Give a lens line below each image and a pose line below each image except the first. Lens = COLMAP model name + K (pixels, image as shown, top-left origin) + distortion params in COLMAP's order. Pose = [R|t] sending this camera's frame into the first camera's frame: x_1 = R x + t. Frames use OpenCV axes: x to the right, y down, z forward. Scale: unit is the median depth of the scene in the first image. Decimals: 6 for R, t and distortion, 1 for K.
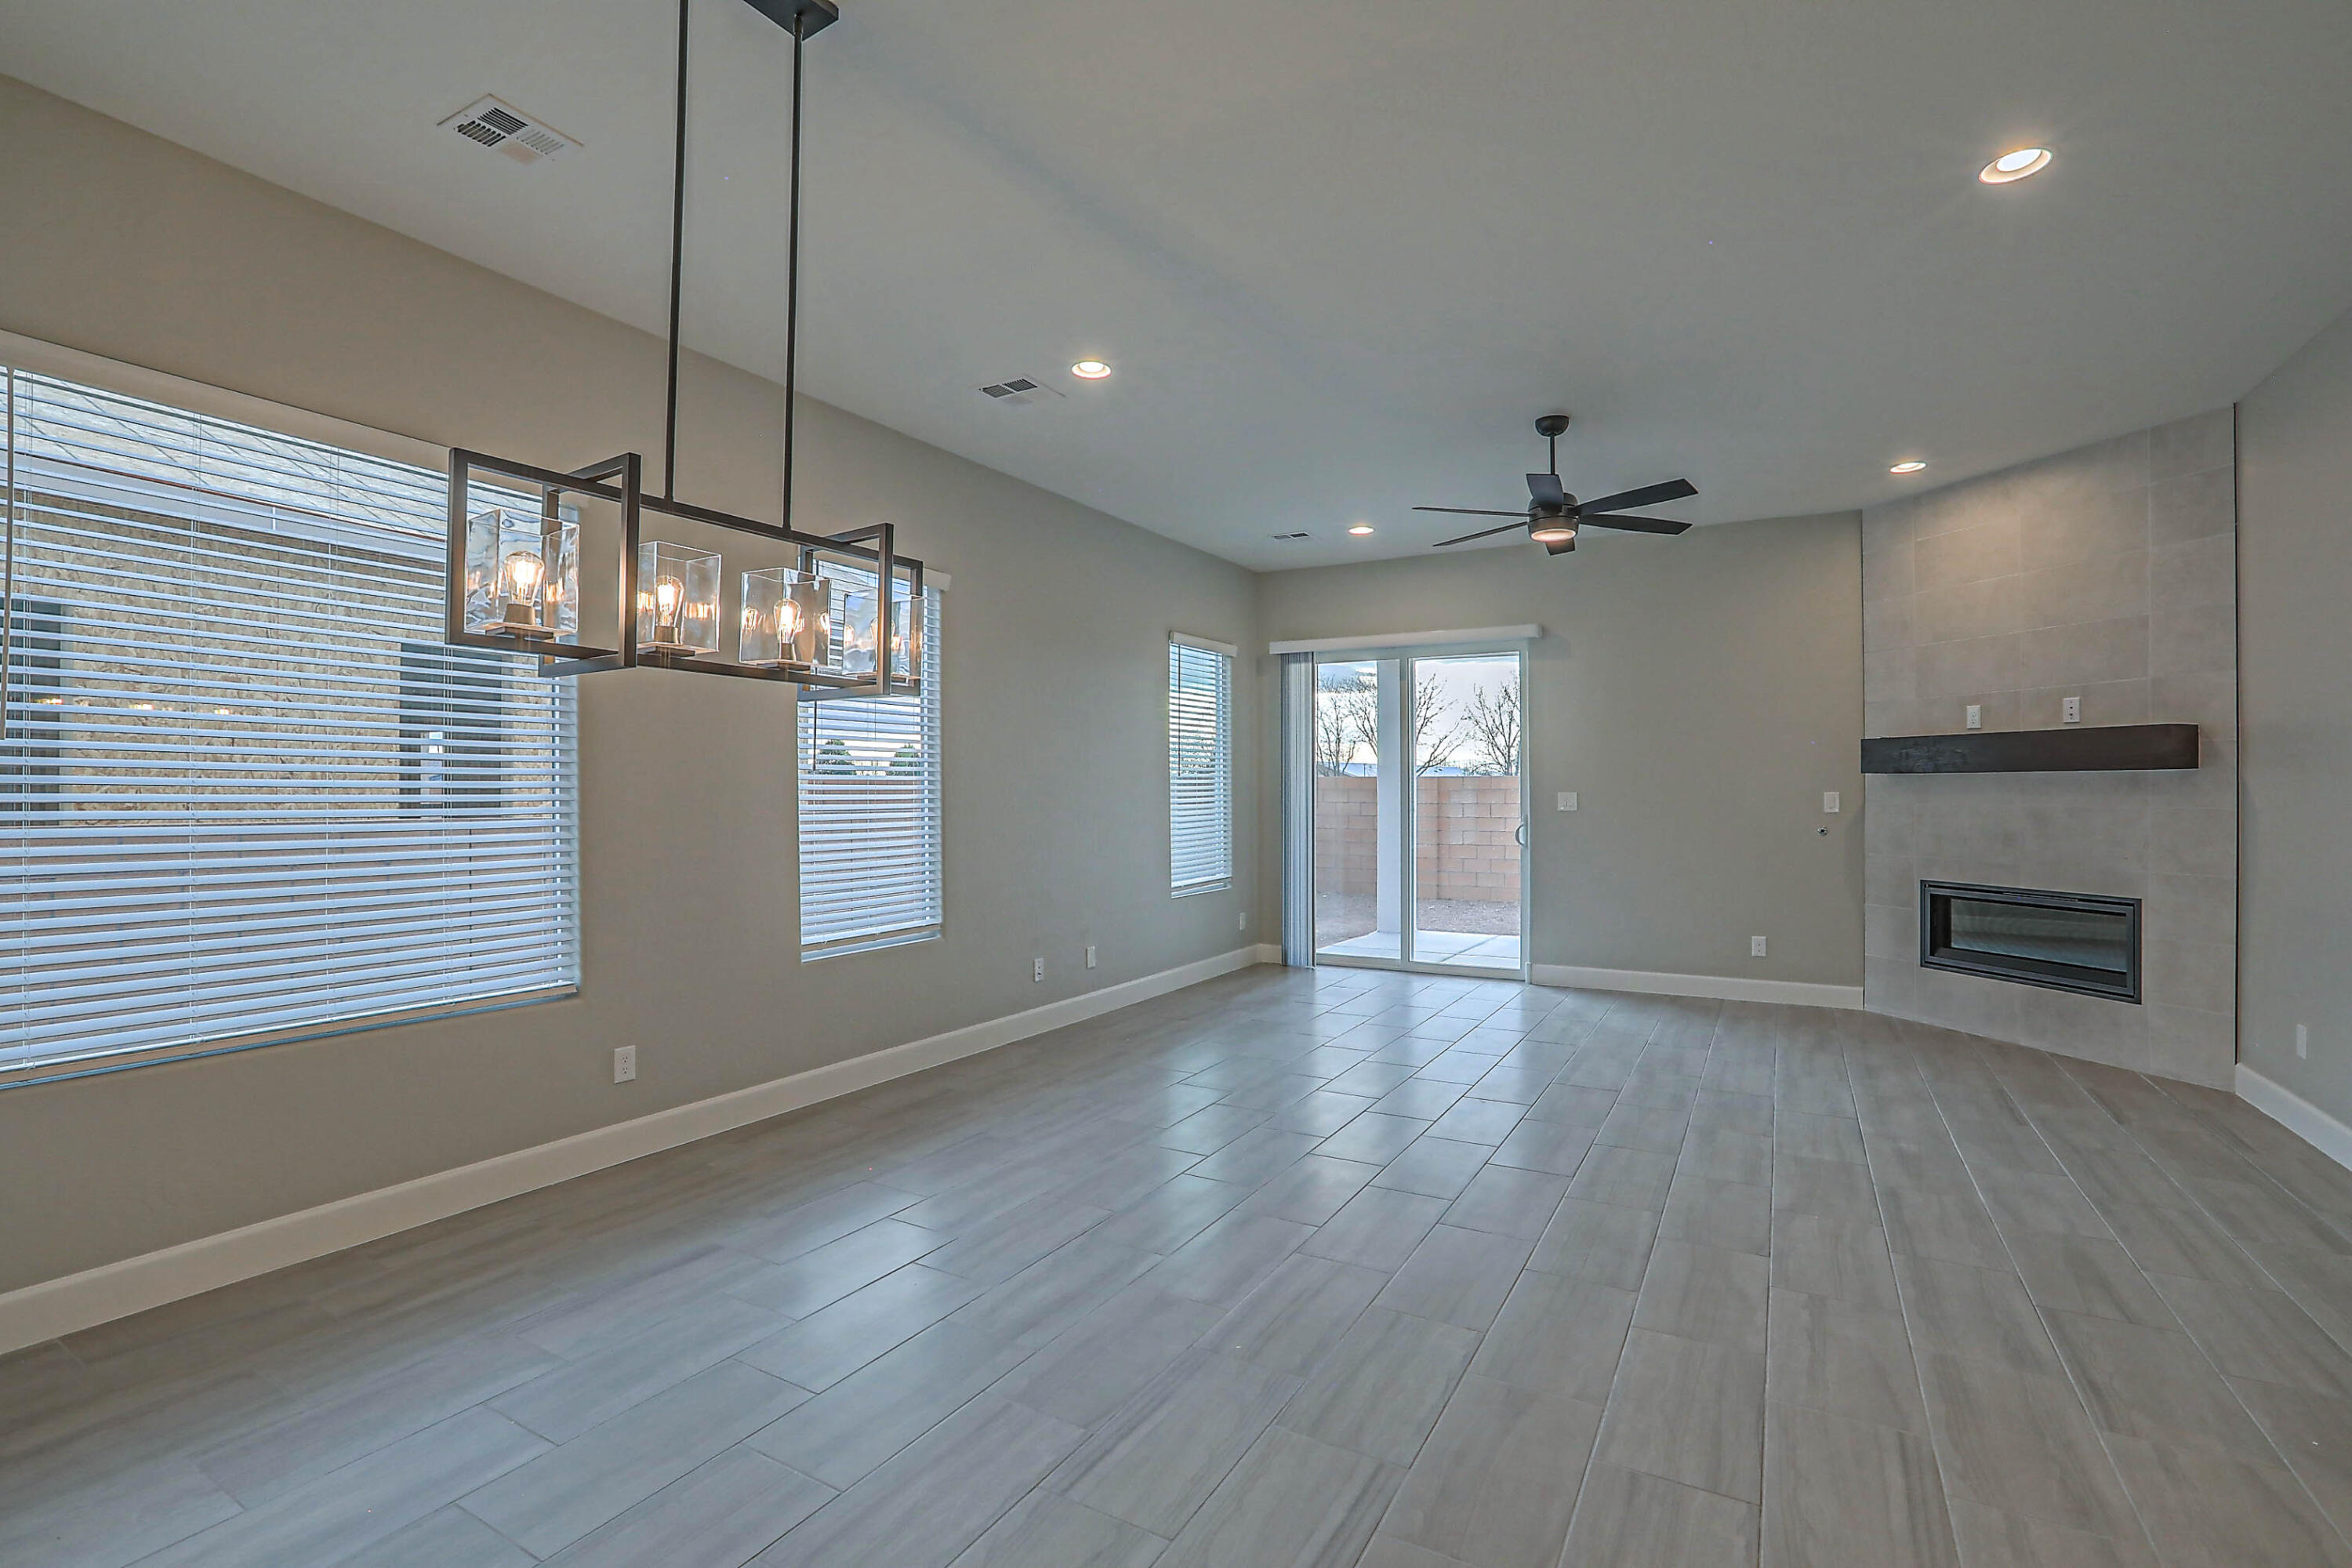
lens RADIAL K [[1064.8, 0, 1178.3], [0, 1064.8, 788.3], [0, 0, 1]] dist [-0.047703, 0.014257]
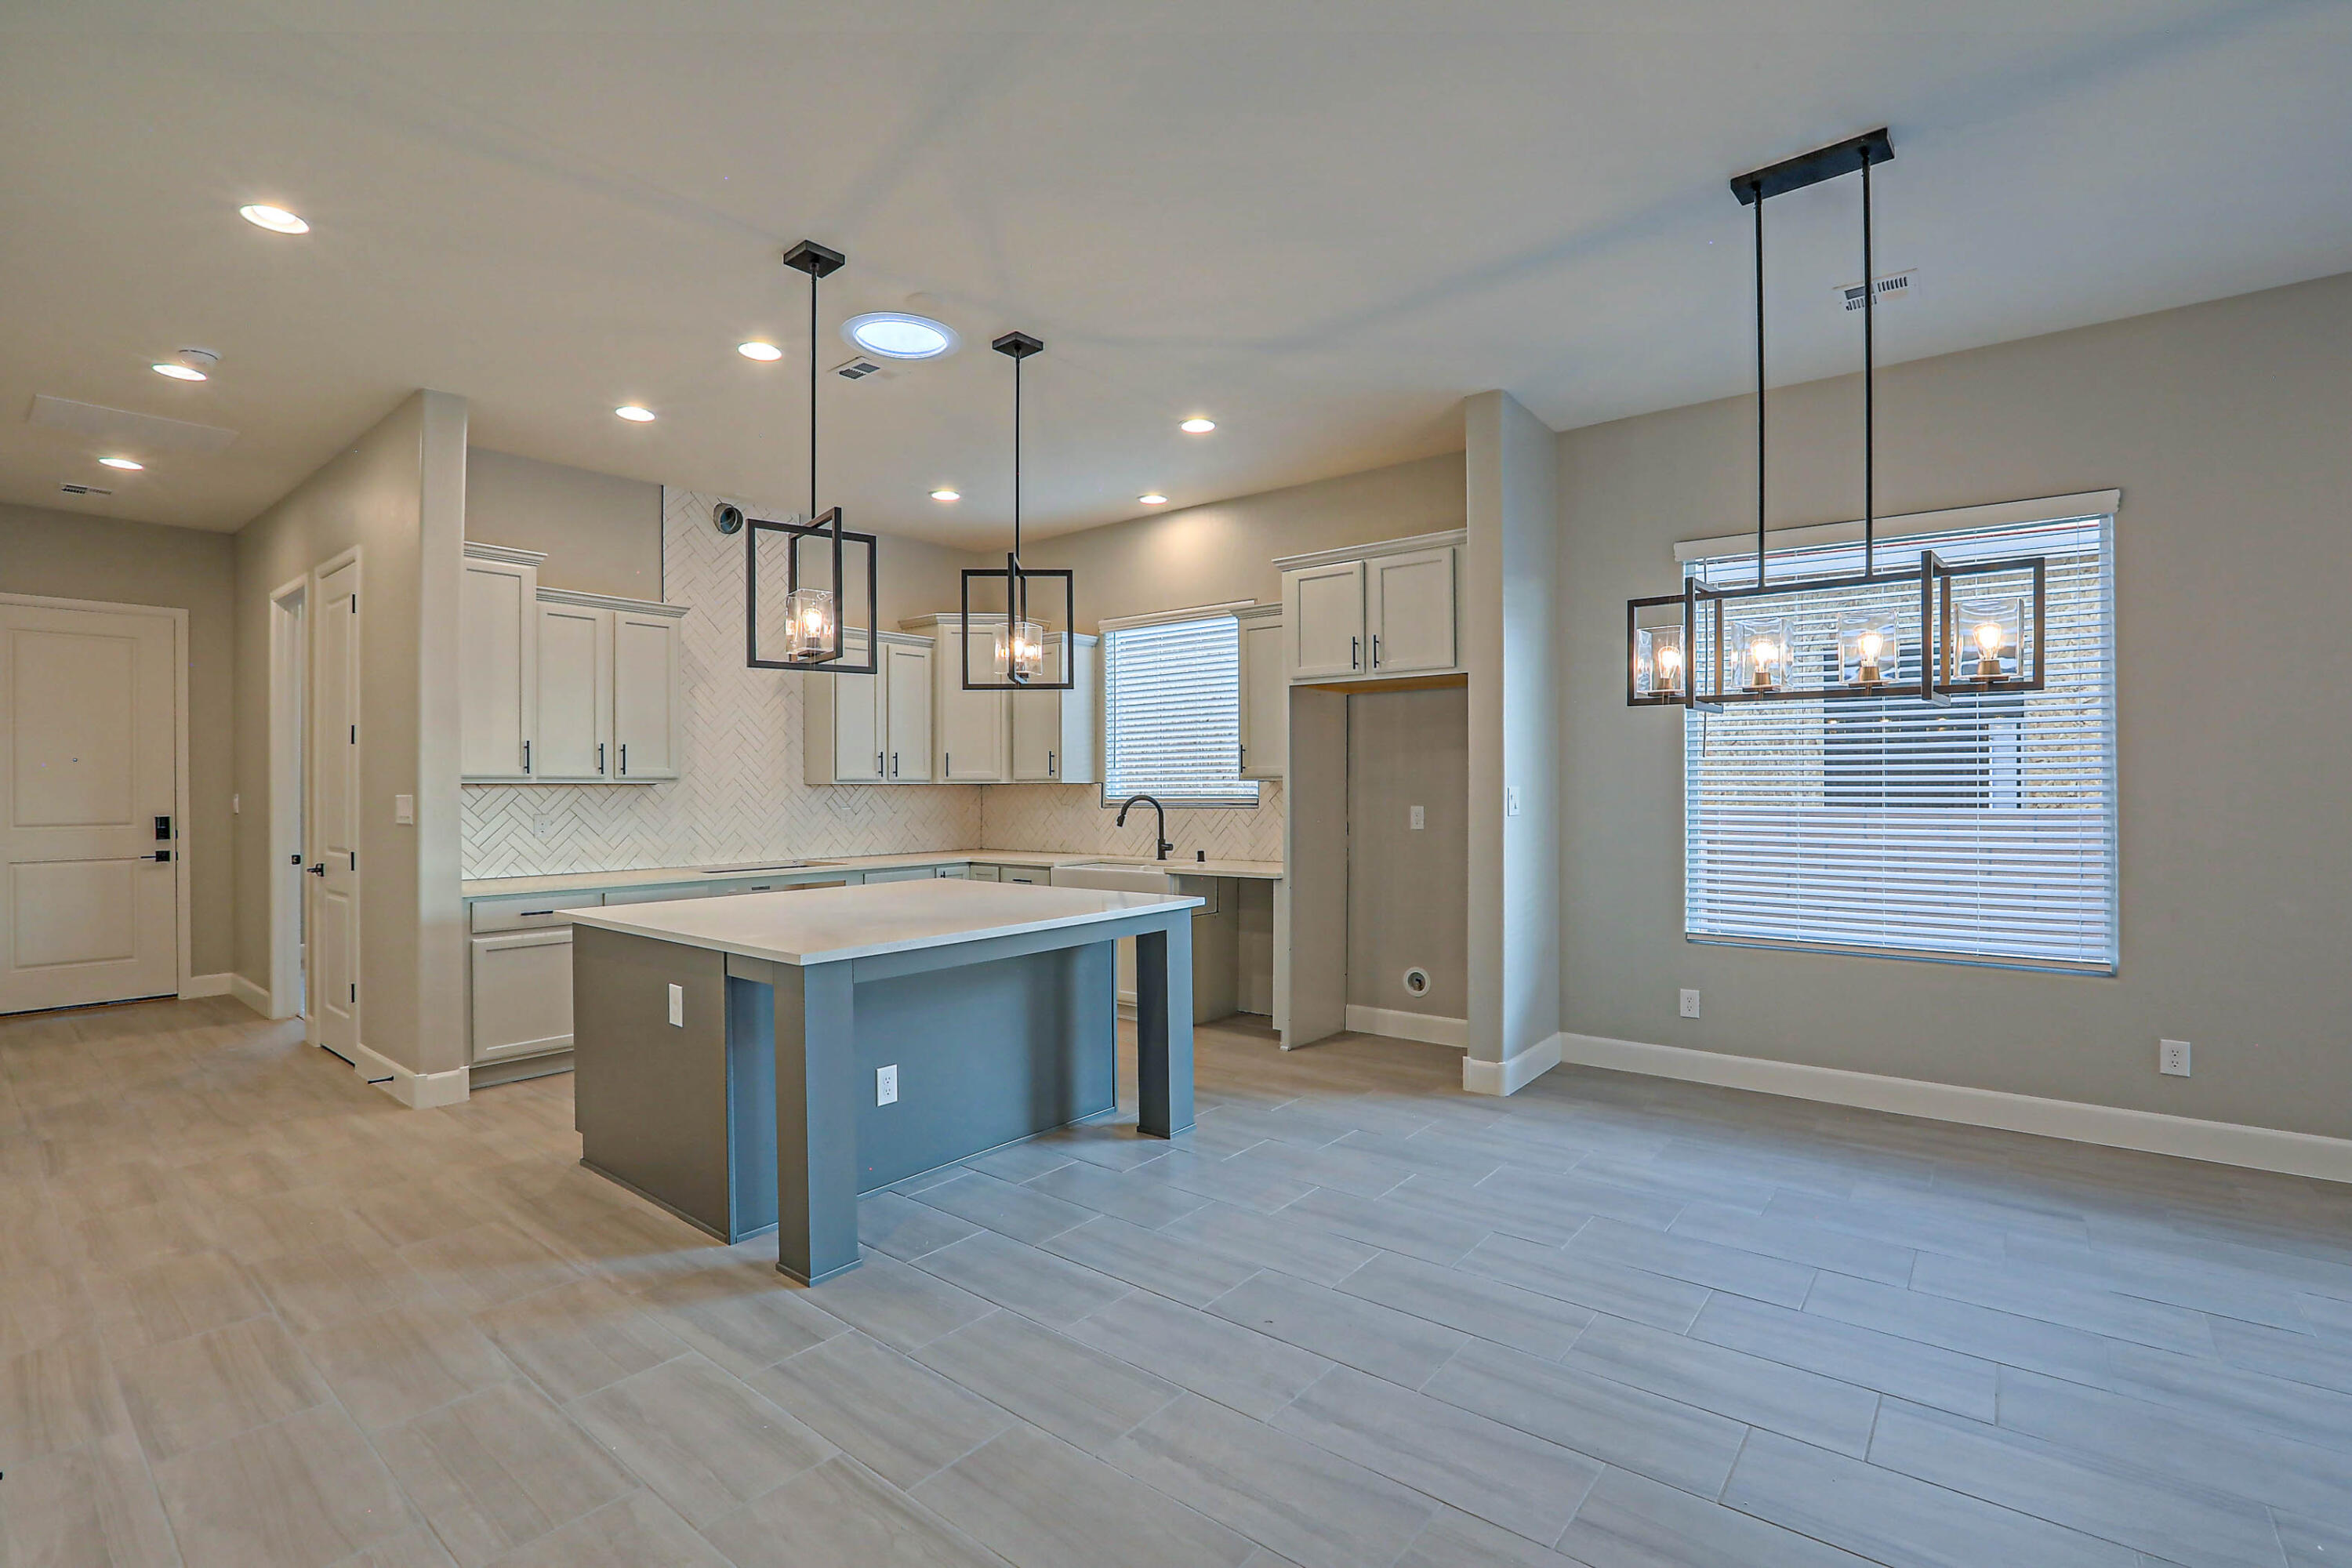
lens RADIAL K [[1064.8, 0, 1178.8], [0, 1064.8, 793.0], [0, 0, 1]] dist [-0.047703, 0.014257]
pose [[-0.157369, 0.006439, -0.987519, 0.443483], [0.008111, 0.999953, 0.005228, 0.000006], [0.987507, -0.007187, -0.157414, 0.170838]]
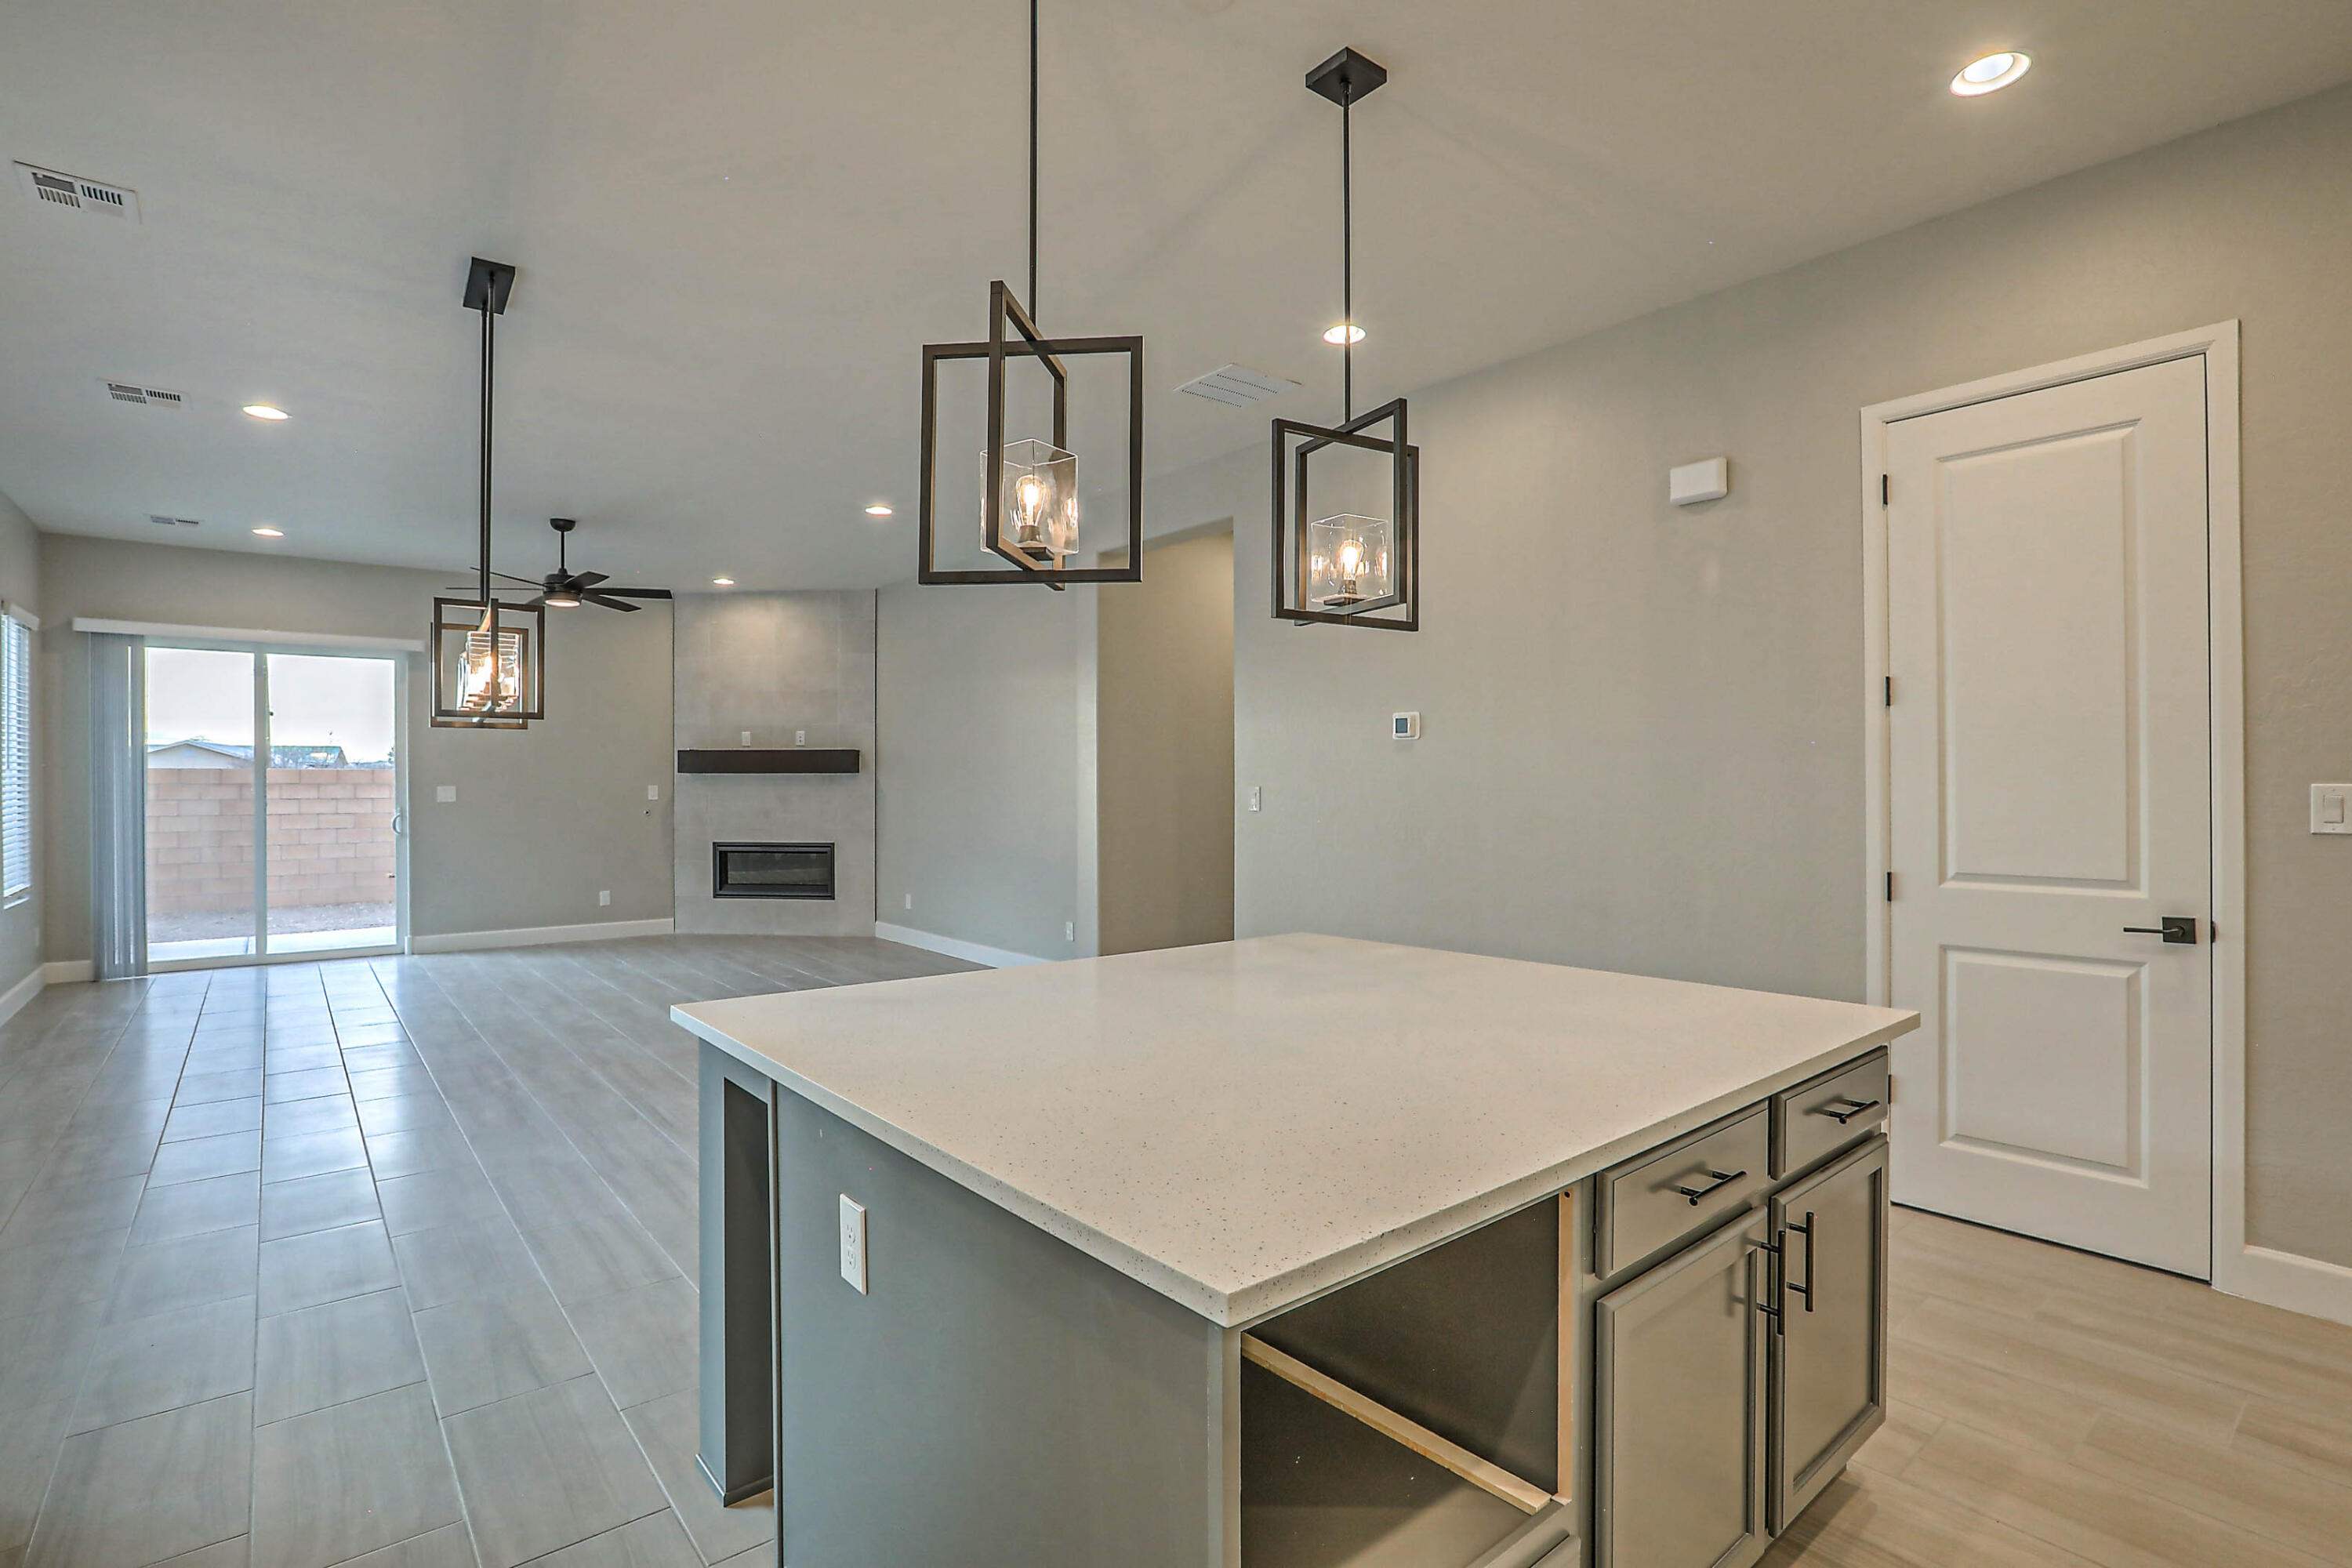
lens RADIAL K [[1125.7, 0, 1164.7], [0, 1125.7, 787.2], [0, 0, 1]] dist [-0.028321, 0.008681]
pose [[0.361777, -0.003528, 0.932258, -0.722910], [-0.001294, 0.999990, 0.004286, -0.002069], [-0.932264, -0.002757, 0.361769, -0.279121]]
